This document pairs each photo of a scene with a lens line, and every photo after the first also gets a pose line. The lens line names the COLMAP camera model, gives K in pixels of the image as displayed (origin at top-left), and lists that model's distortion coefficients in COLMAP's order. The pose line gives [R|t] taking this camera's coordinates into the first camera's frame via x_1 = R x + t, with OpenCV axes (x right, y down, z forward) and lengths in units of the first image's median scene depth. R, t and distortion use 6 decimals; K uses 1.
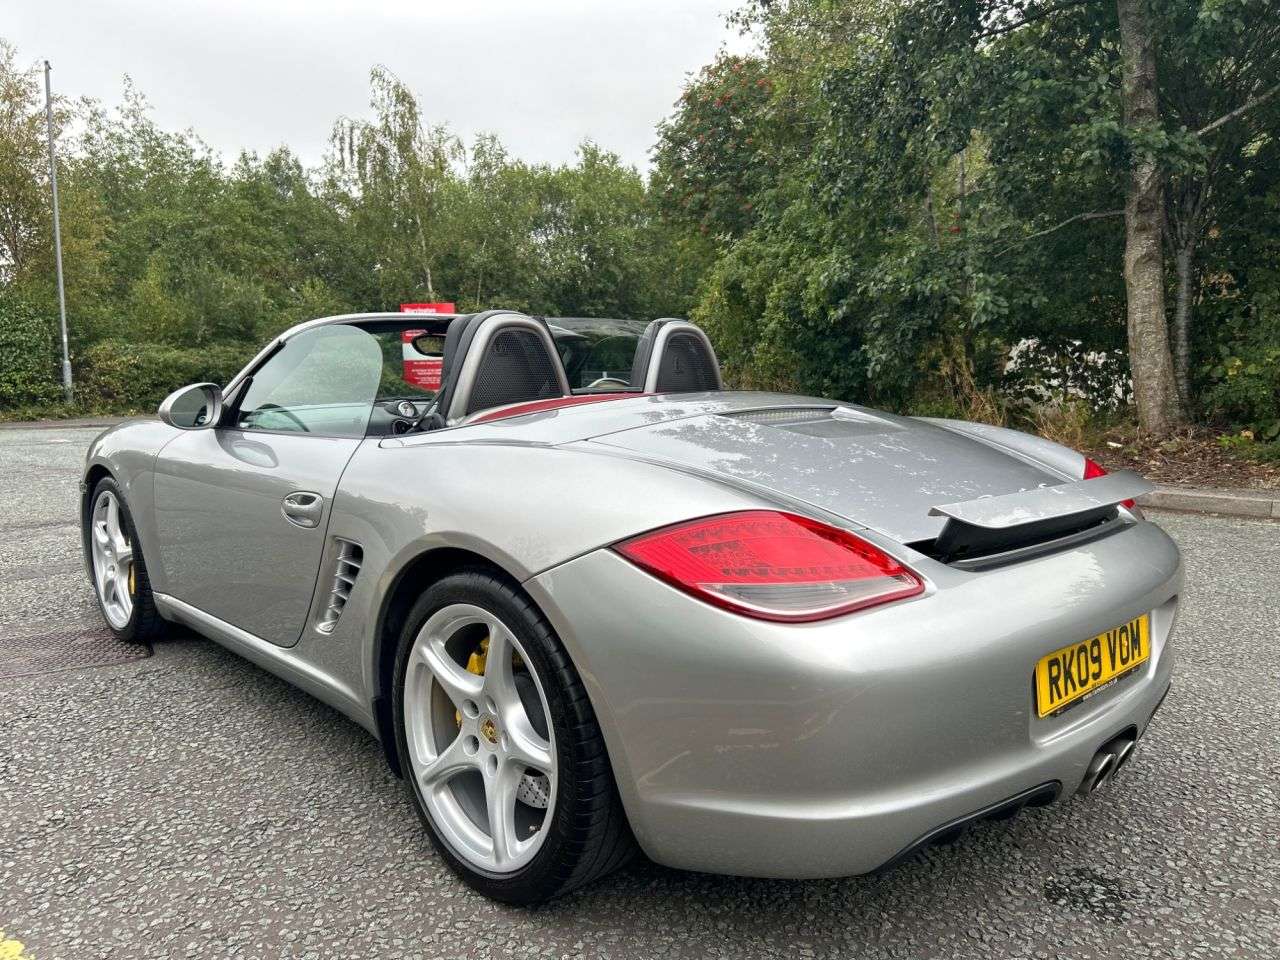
lens RADIAL K [[960.3, 0, 630.8], [0, 960.3, 488.6], [0, 0, 1]] dist [0.052646, -0.056937]
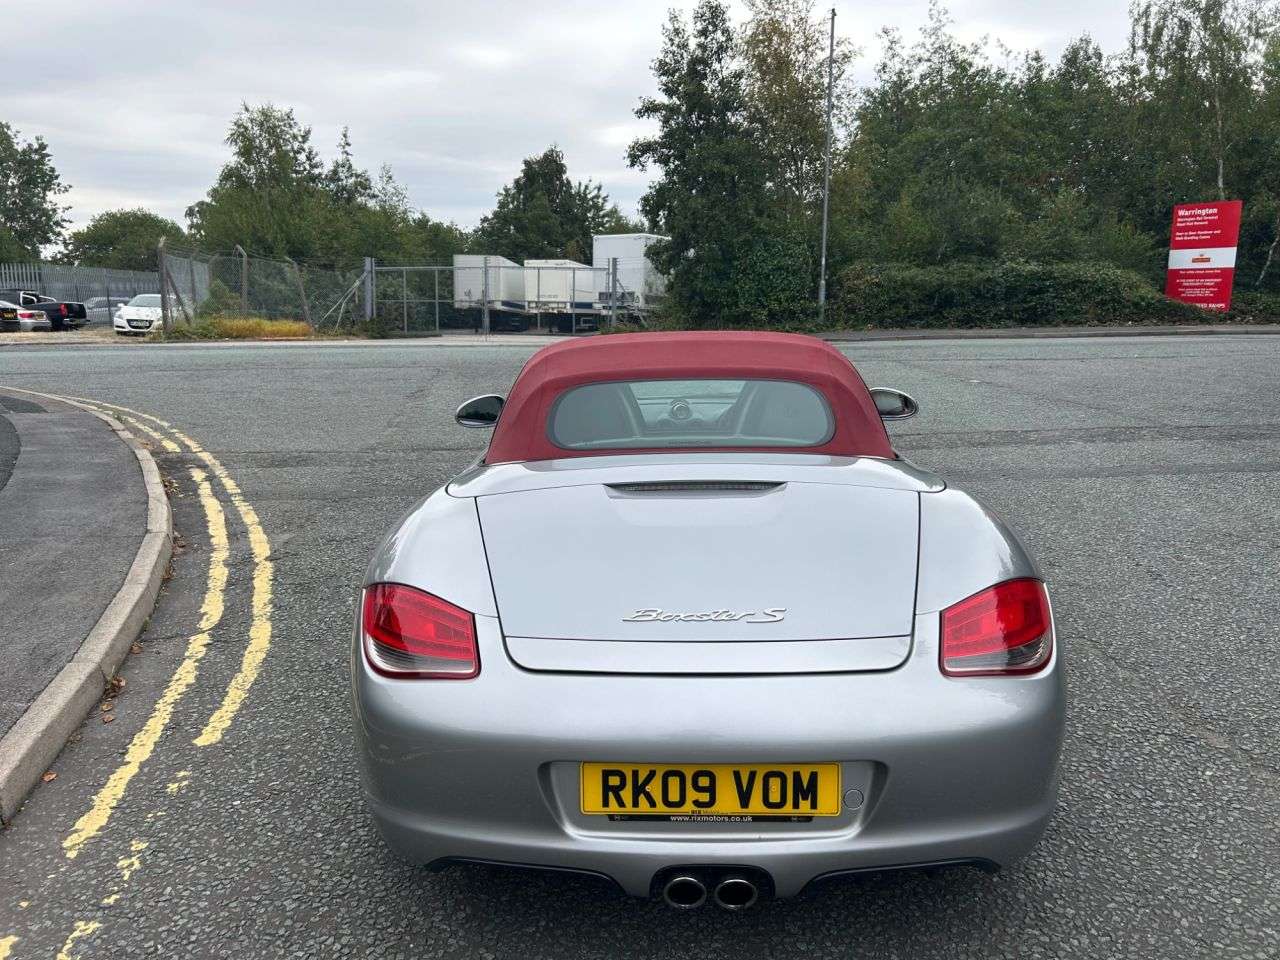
lens RADIAL K [[960.3, 0, 631.9], [0, 960.3, 487.0], [0, 0, 1]] dist [0.052646, -0.056937]
pose [[0.704303, 0.146157, -0.694691, 0.258680], [-0.075387, 0.988442, 0.131530, -0.064589], [0.705885, -0.040266, 0.707181, 0.053891]]
